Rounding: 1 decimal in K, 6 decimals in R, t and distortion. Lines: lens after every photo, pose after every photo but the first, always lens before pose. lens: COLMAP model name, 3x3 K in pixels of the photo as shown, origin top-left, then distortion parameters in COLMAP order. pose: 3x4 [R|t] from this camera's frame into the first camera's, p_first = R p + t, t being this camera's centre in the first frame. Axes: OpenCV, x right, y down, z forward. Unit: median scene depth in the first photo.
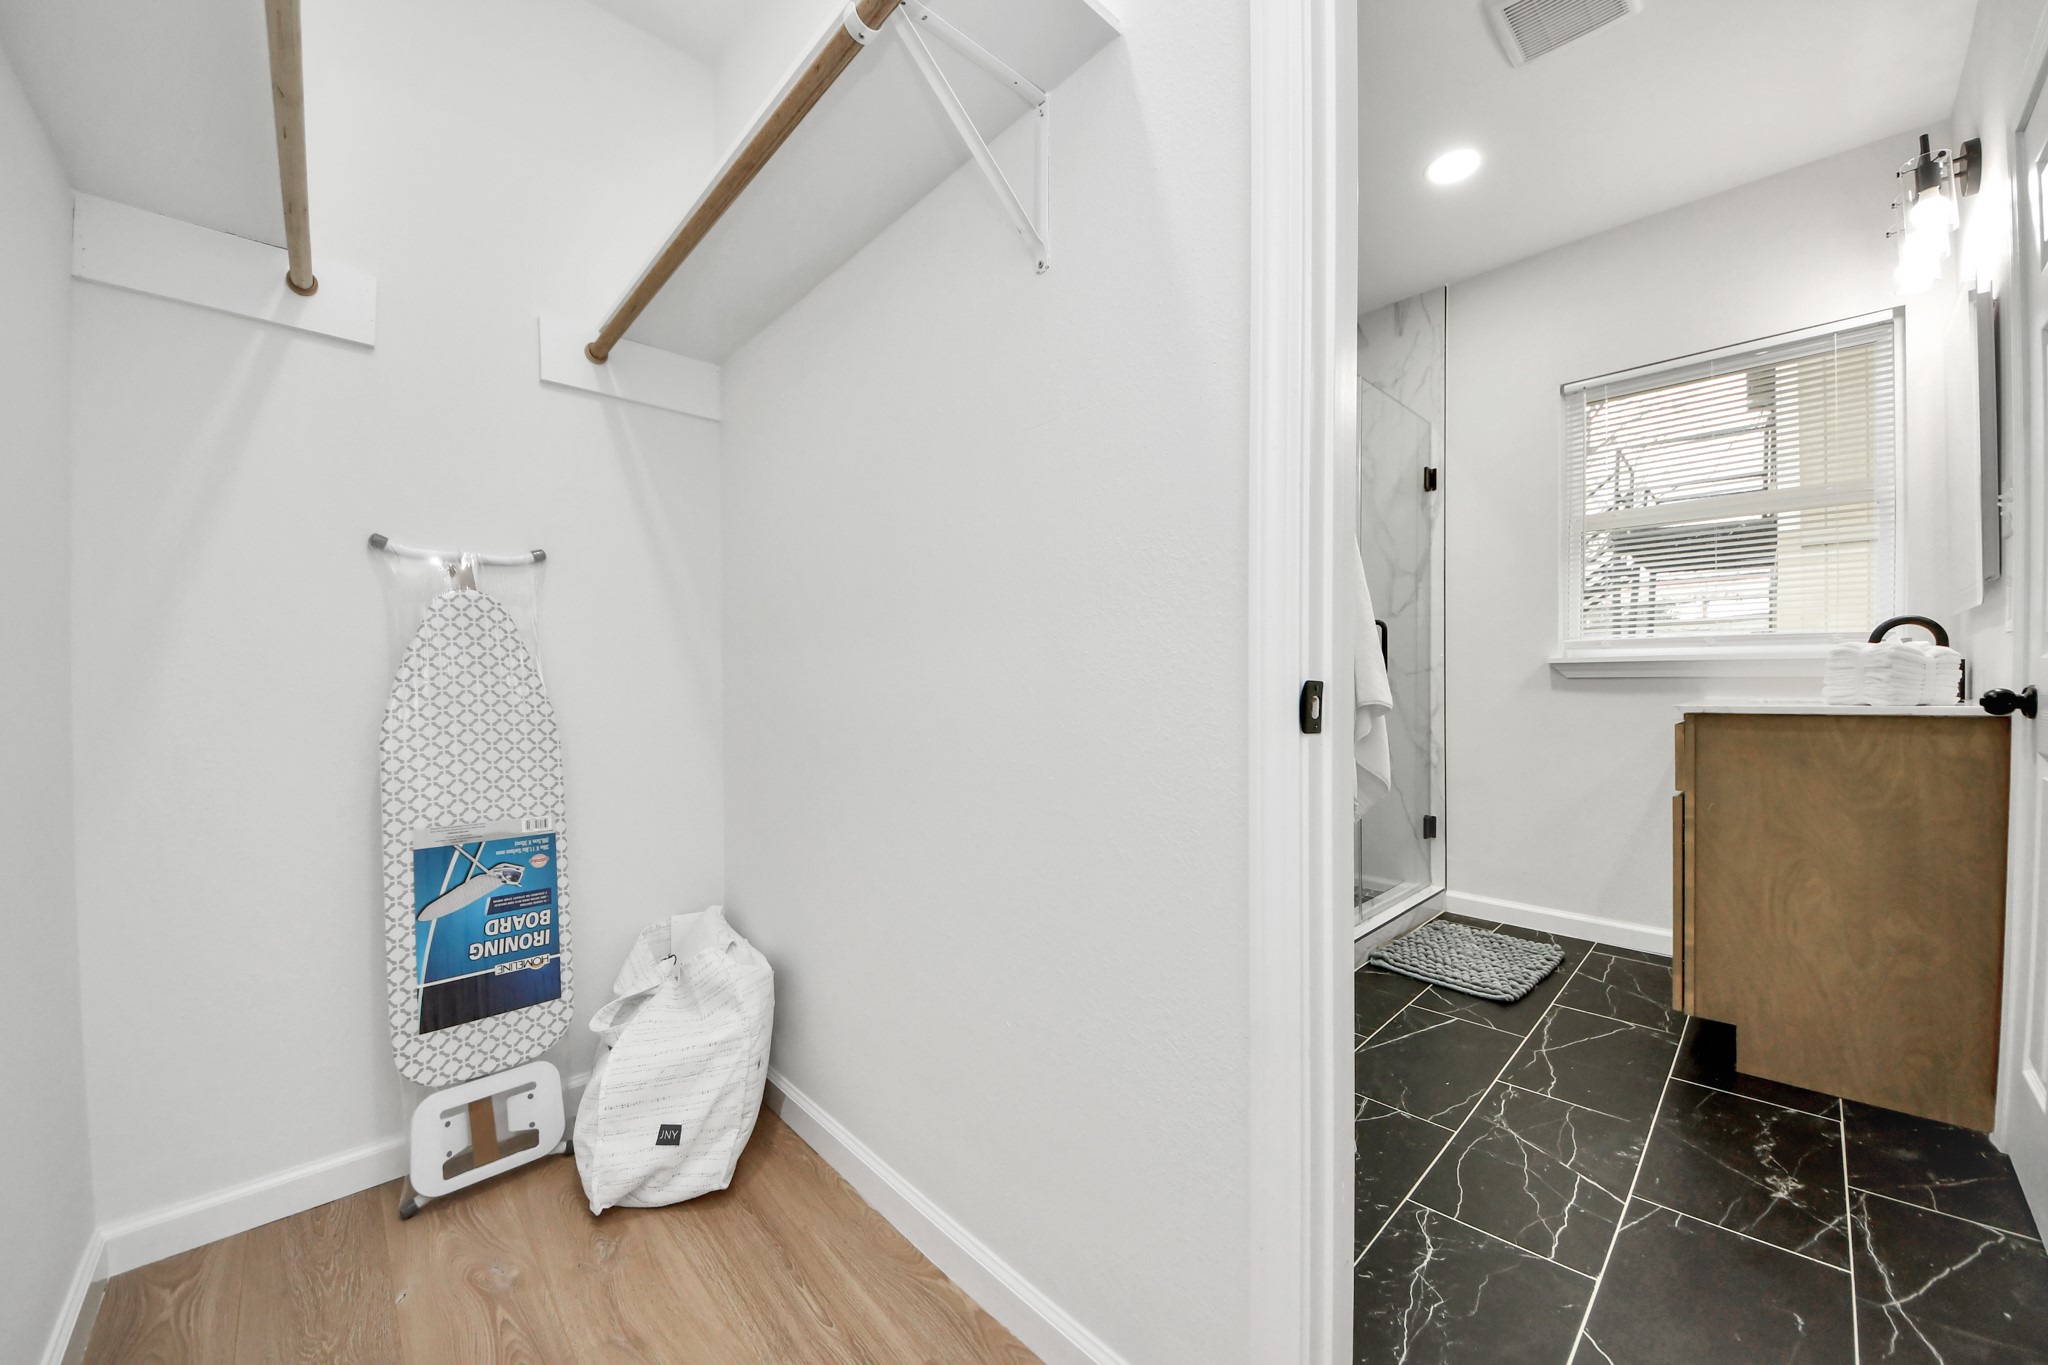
lens RADIAL K [[740.6, 0, 1021.6], [0, 740.6, 693.1], [0, 0, 1]] dist [0.019103, -0.012706]
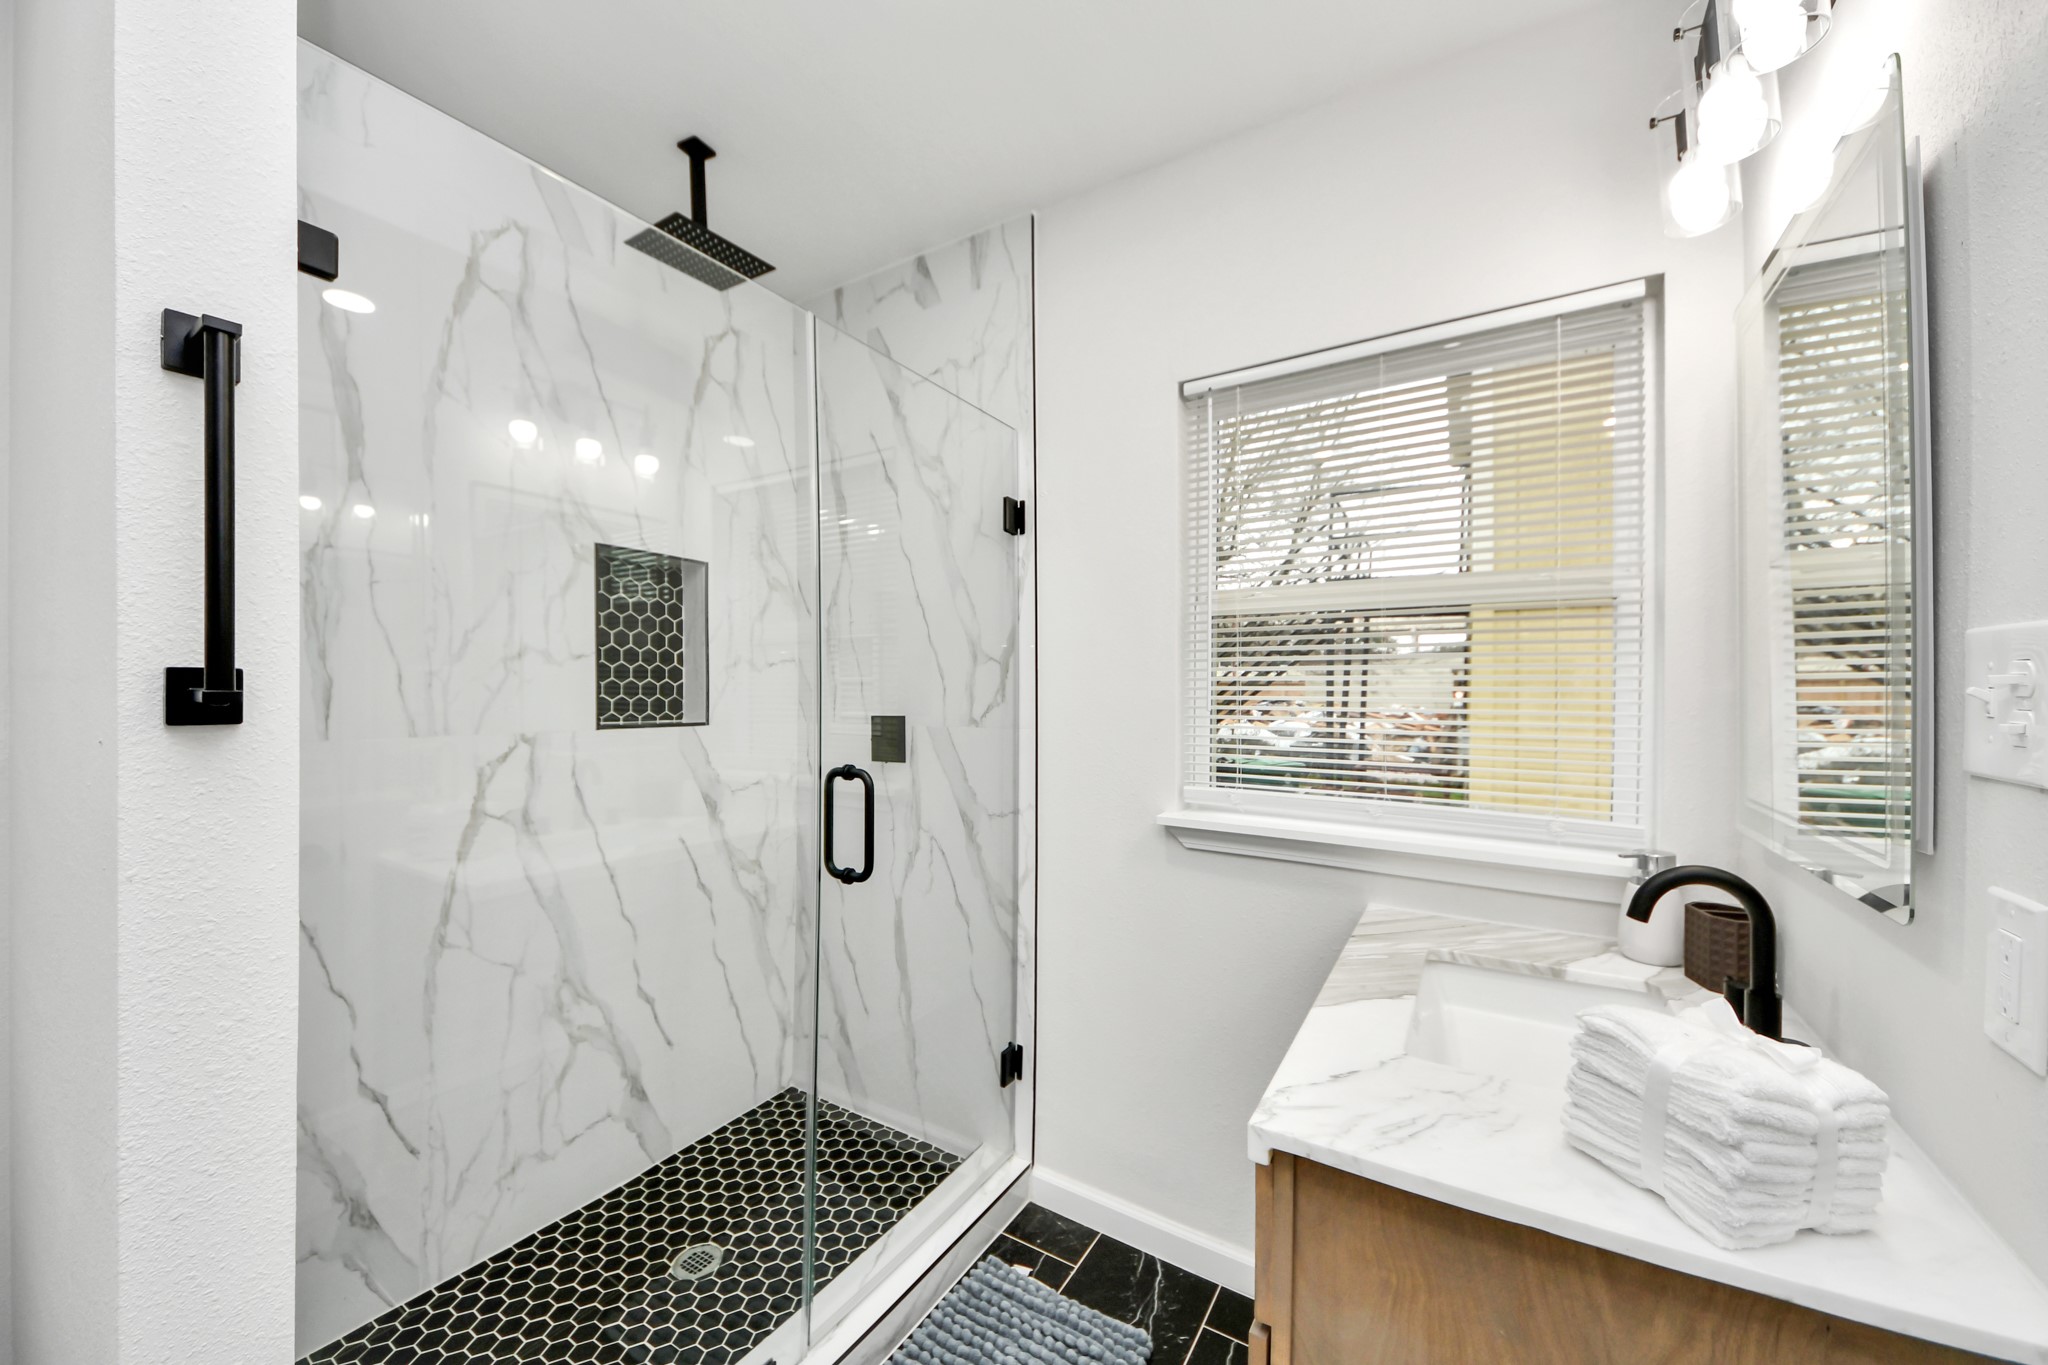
lens RADIAL K [[703.3, 0, 1024.0], [0, 703.3, 682.5], [0, 0, 1]] dist [0.010872, 0.000012]
pose [[0.974294, 0.007766, 0.225145, 0.642985], [-0.006484, 0.999958, -0.006433, -0.215565], [-0.225186, 0.004807, 0.974304, 0.628347]]
